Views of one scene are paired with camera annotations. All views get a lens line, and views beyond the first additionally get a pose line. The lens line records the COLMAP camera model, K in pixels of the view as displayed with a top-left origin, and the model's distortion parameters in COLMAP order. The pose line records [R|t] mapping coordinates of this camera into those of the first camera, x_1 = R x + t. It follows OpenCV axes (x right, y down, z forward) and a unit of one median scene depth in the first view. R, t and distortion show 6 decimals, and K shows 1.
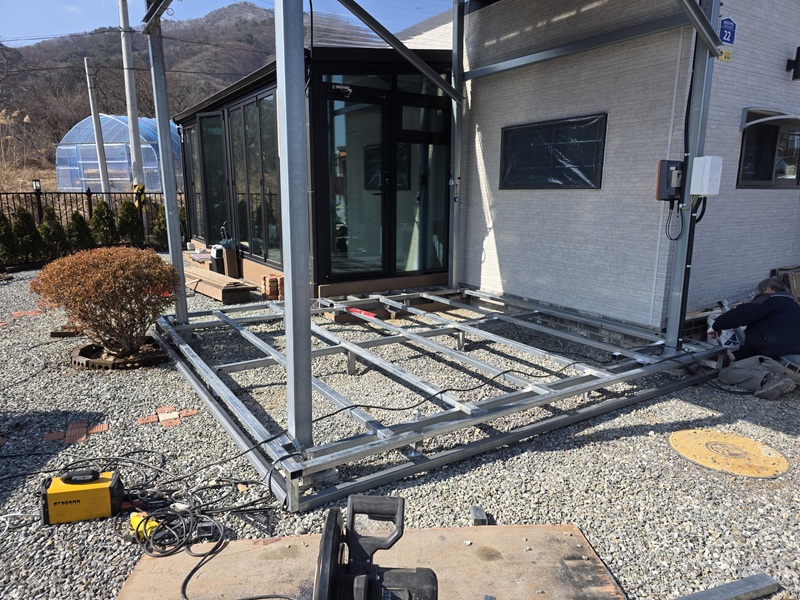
lens RADIAL K [[535.0, 0, 400.0], [0, 535.0, 300.0], [0, 0, 1]] dist [0.069477, -0.055636]
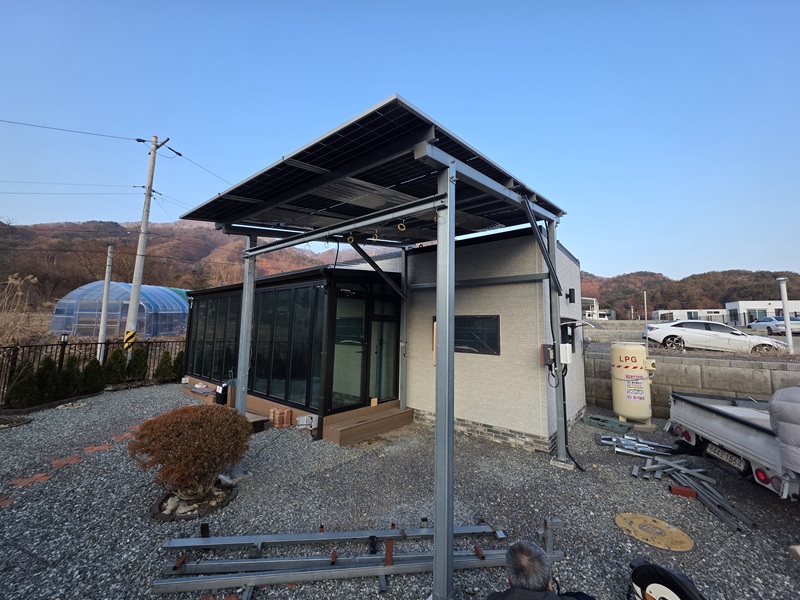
lens RADIAL K [[318.8, 0, 396.5], [0, 318.8, 295.2], [0, 0, 1]] dist [0.003374, 0.000171]
pose [[0.951314, 0.052613, 0.303700, -0.294487], [0.042390, 0.953627, -0.297990, -0.091810], [-0.305295, 0.296356, 0.904969, 0.079339]]
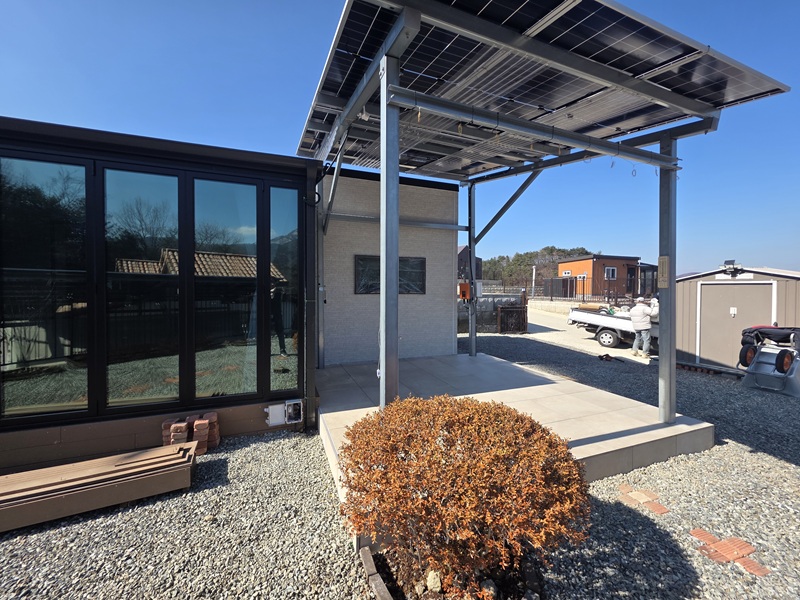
lens RADIAL K [[318.8, 0, 396.5], [0, 318.8, 295.2], [0, 0, 1]] dist [0.003374, 0.000171]
pose [[0.202434, -0.024285, 0.978995, -0.808031], [0.189403, 0.981788, -0.014810, -0.203187], [-0.960805, 0.188423, 0.203347, 0.859832]]
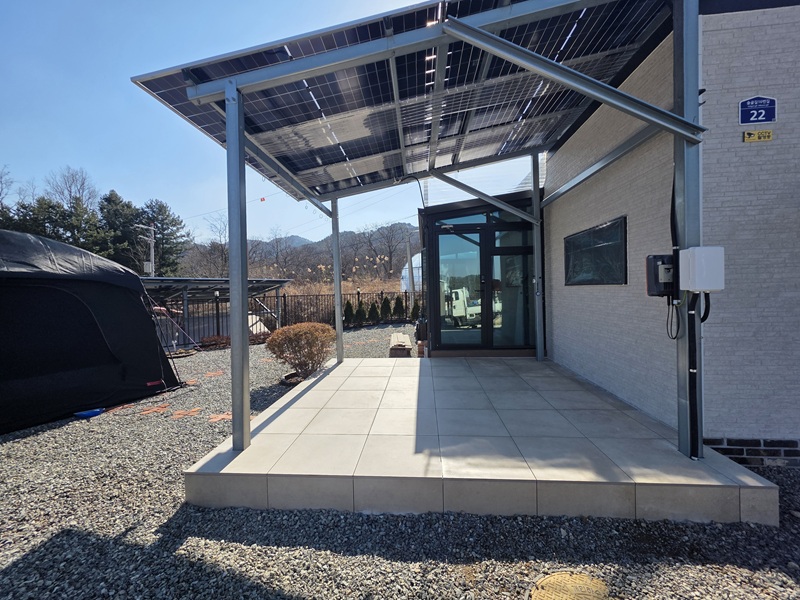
lens RADIAL K [[318.8, 0, 396.5], [0, 318.8, 295.2], [0, 0, 1]] dist [0.003374, 0.000171]
pose [[0.793413, -0.016163, -0.608469, 0.392135], [-0.090371, 0.985440, -0.144017, -0.054197], [0.601938, 0.169253, 0.780400, 0.247117]]
